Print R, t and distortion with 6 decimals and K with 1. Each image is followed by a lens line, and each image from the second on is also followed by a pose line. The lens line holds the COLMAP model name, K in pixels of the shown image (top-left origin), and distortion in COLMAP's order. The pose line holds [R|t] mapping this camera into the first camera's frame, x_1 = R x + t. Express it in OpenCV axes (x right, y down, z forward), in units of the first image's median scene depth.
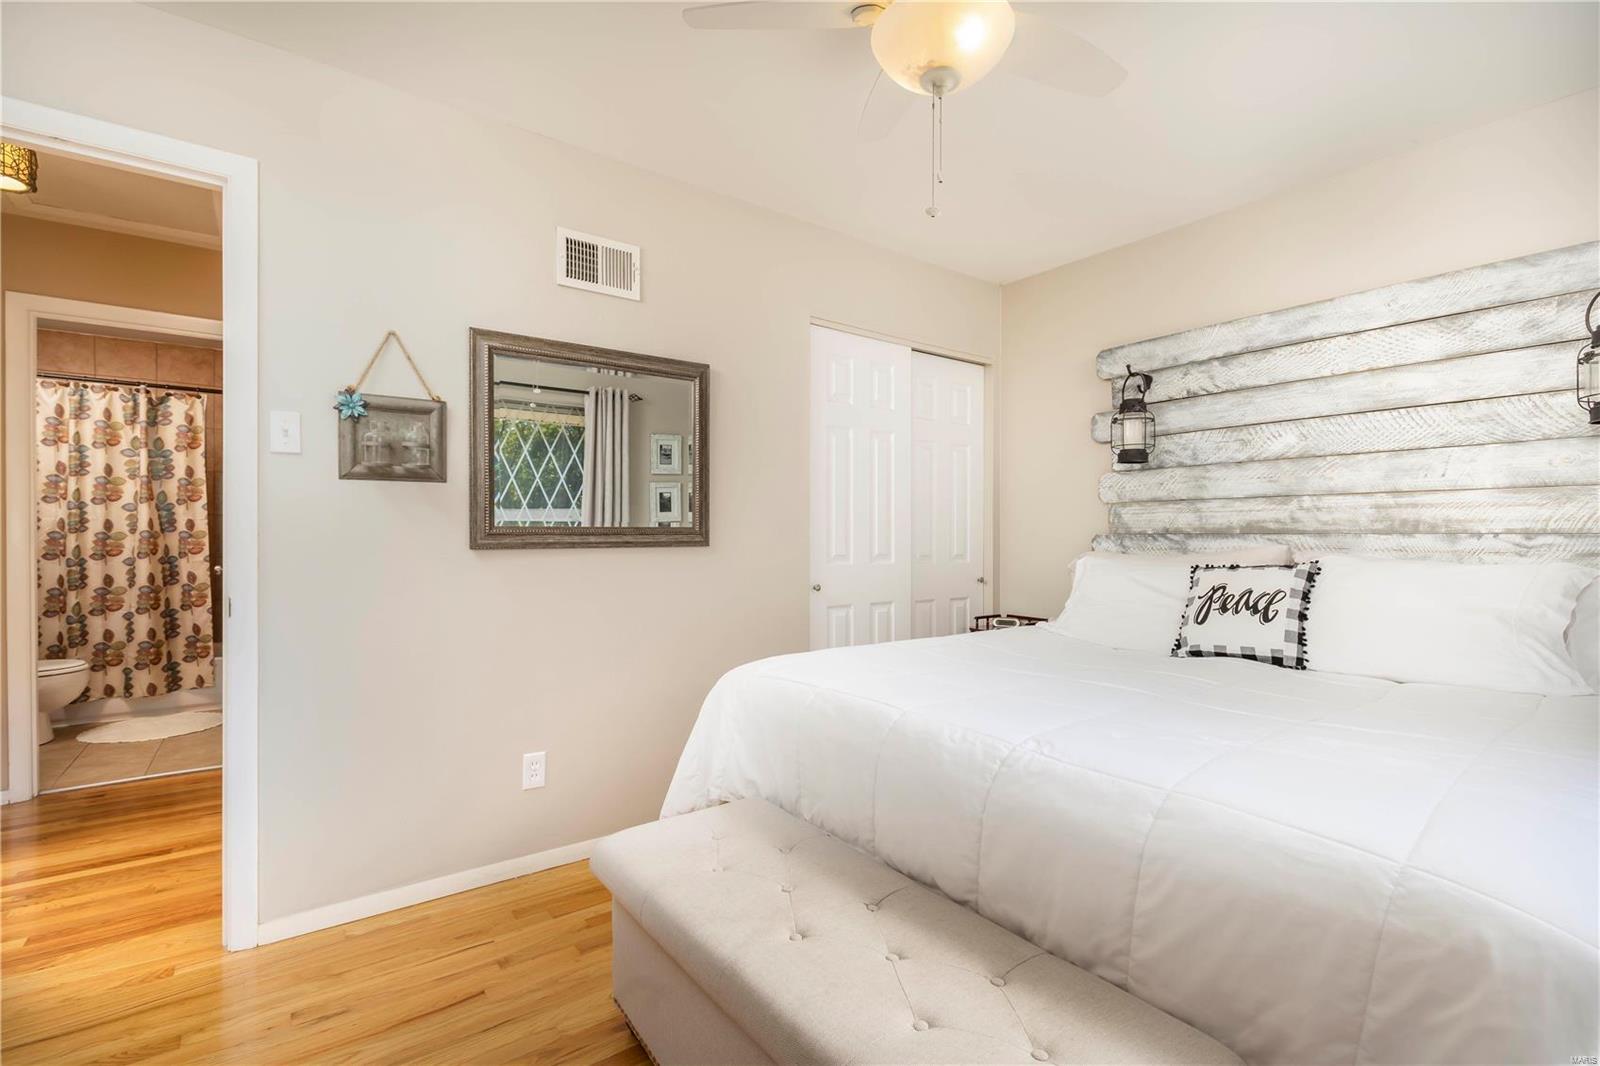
lens RADIAL K [[742.2, 0, 813.4], [0, 742.2, 535.9], [0, 0, 1]] dist [0.001764, 0.000627]
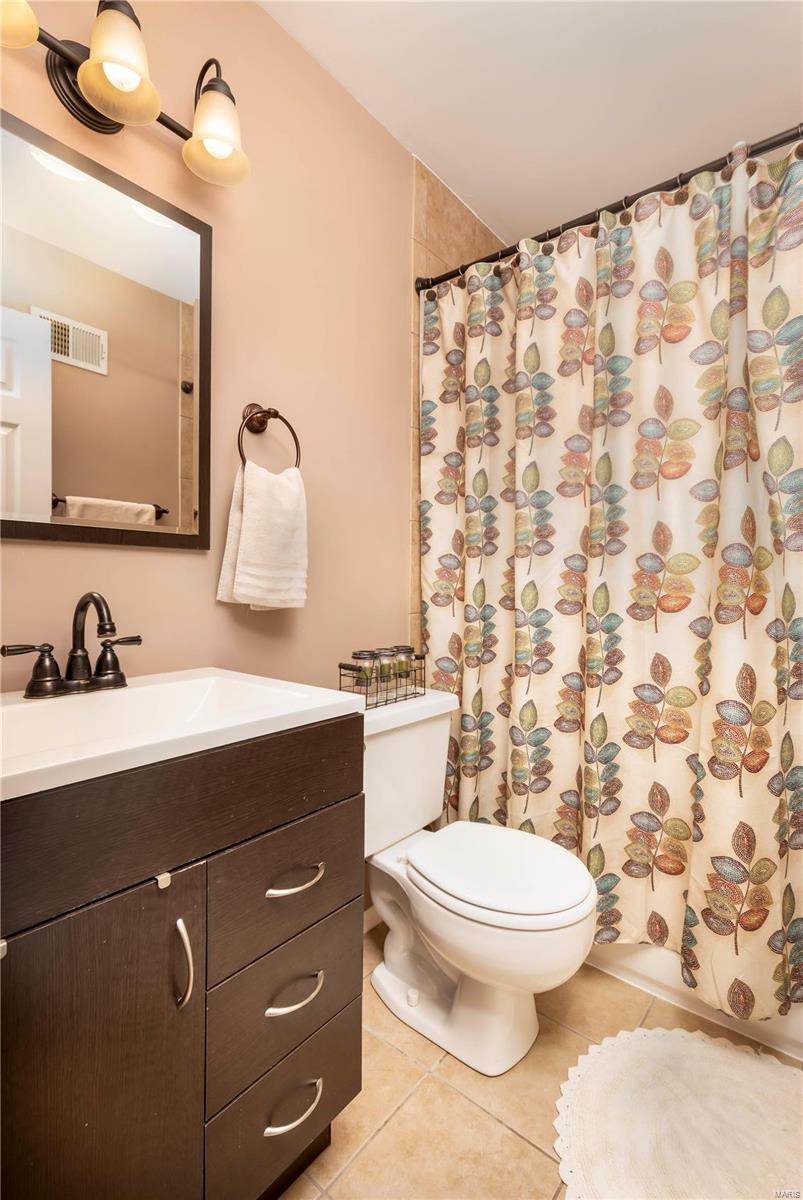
lens RADIAL K [[556.7, 0, 406.6], [0, 556.7, 596.5], [0, 0, 1]] dist [0.001764, 0.000627]
pose [[0.258147, 0.021958, -0.965856, -0.668875], [-0.009346, 0.999752, 0.020230, 0.013491], [0.966060, 0.003804, 0.258289, 0.765289]]
